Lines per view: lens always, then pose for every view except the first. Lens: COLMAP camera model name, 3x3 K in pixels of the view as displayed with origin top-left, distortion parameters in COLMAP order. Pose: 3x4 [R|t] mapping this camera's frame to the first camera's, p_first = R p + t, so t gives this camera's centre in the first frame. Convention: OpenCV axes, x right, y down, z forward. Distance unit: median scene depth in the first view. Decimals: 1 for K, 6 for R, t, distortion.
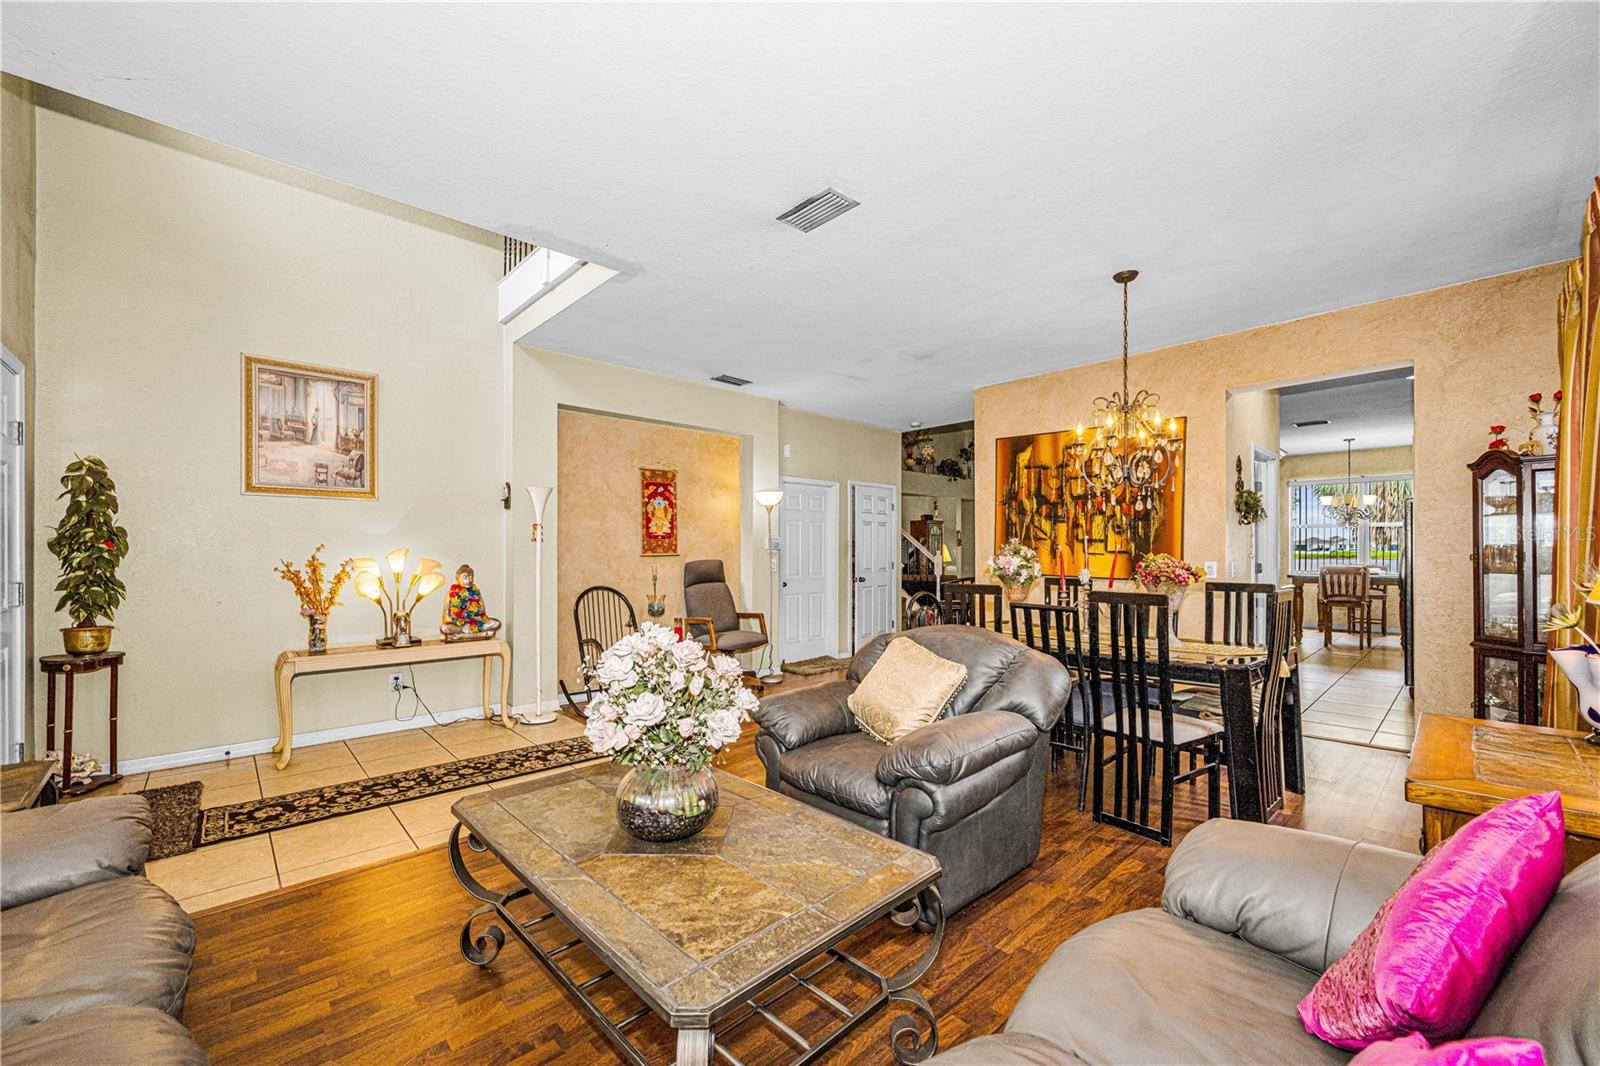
lens RADIAL K [[636.8, 0, 796.1], [0, 636.8, 553.6], [0, 0, 1]] dist [-0.000933, -0.000104]
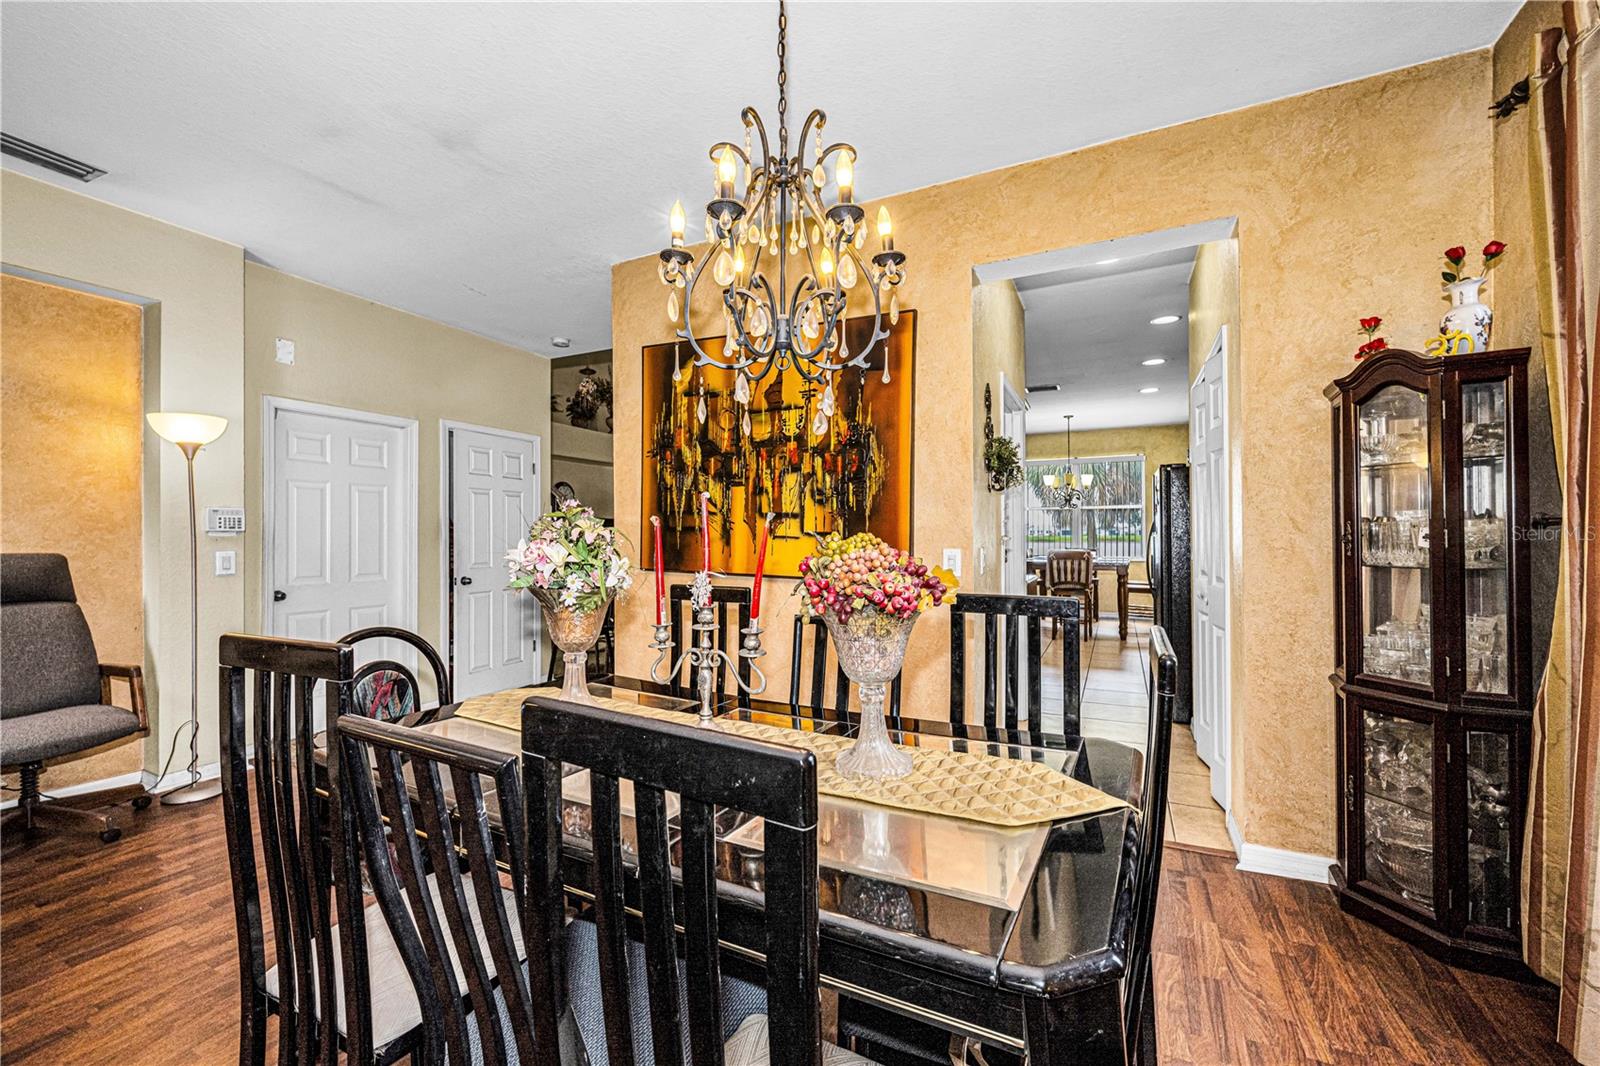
lens RADIAL K [[635.5, 0, 798.5], [0, 635.5, 539.9], [0, 0, 1]] dist [-0.000062, -0.000054]
pose [[0.935777, -0.004893, 0.352558, 0.262888], [0.004817, 0.999988, 0.001093, 0.002269], [-0.352559, 0.000676, 0.935789, 0.424170]]
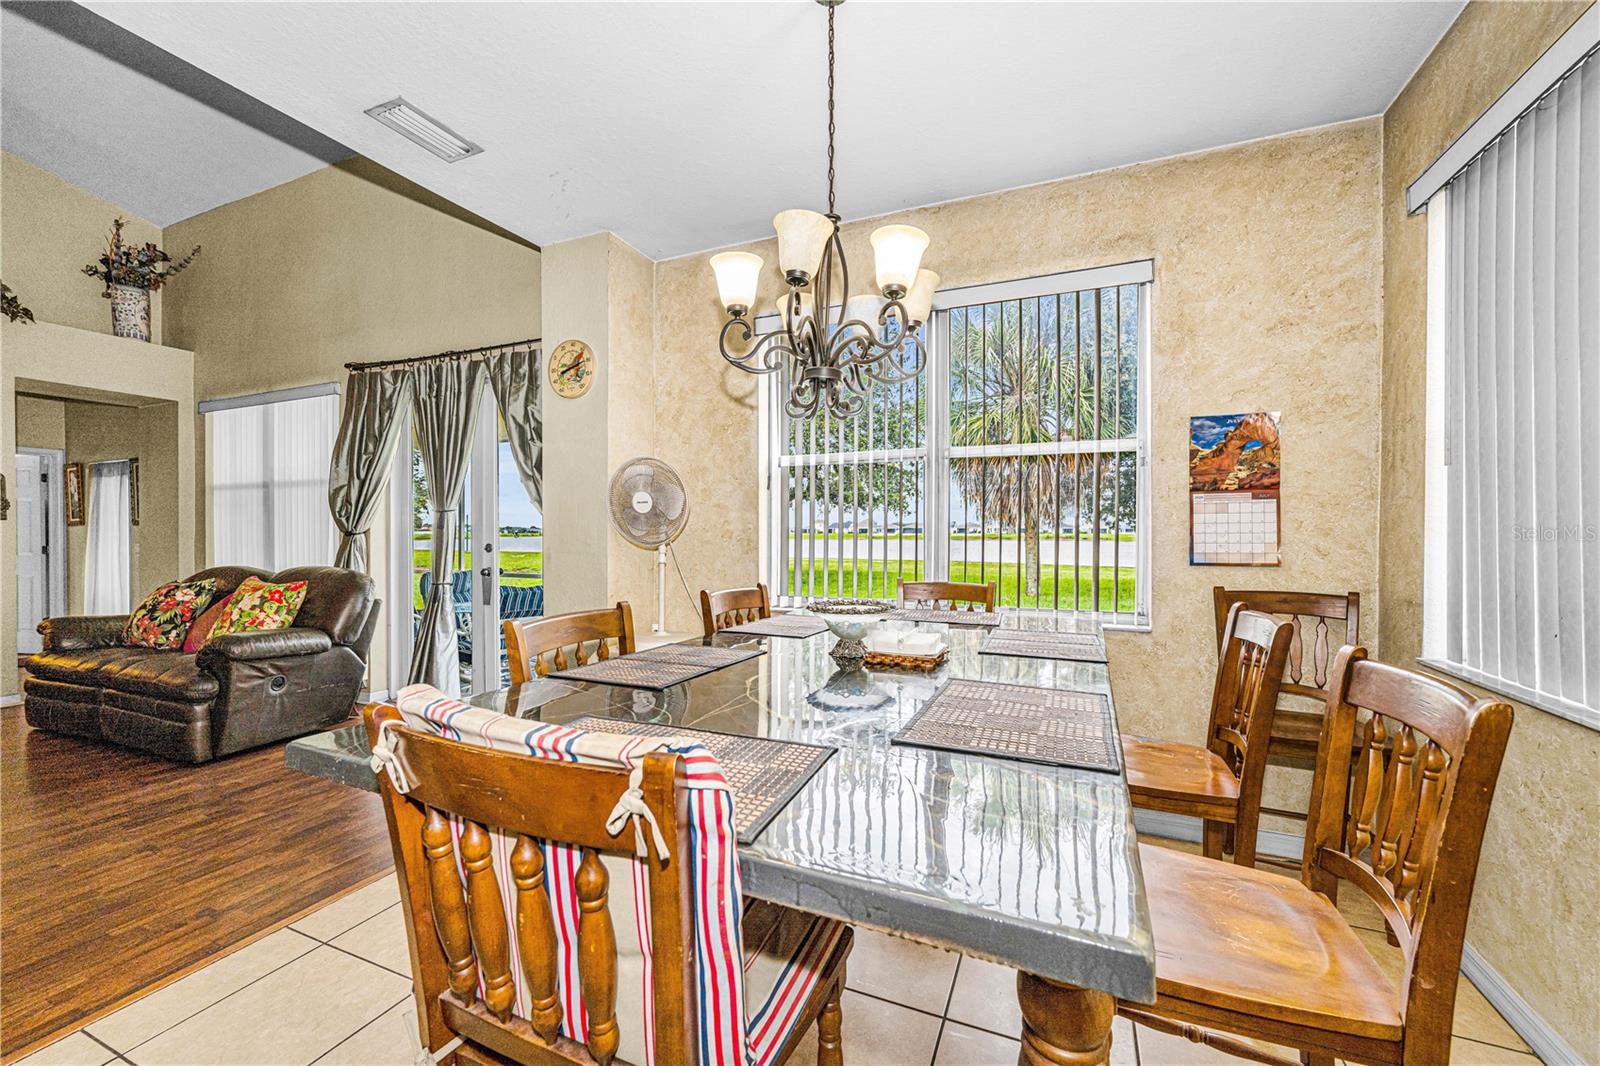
lens RADIAL K [[631.5, 0, 797.9], [0, 631.5, 536.2], [0, 0, 1]] dist [-0.001339, -0.000284]
pose [[0.915340, -0.001918, 0.402676, 1.281914], [0.001160, 0.999997, 0.002125, -0.008389], [-0.402679, -0.001478, 0.915340, 1.350840]]
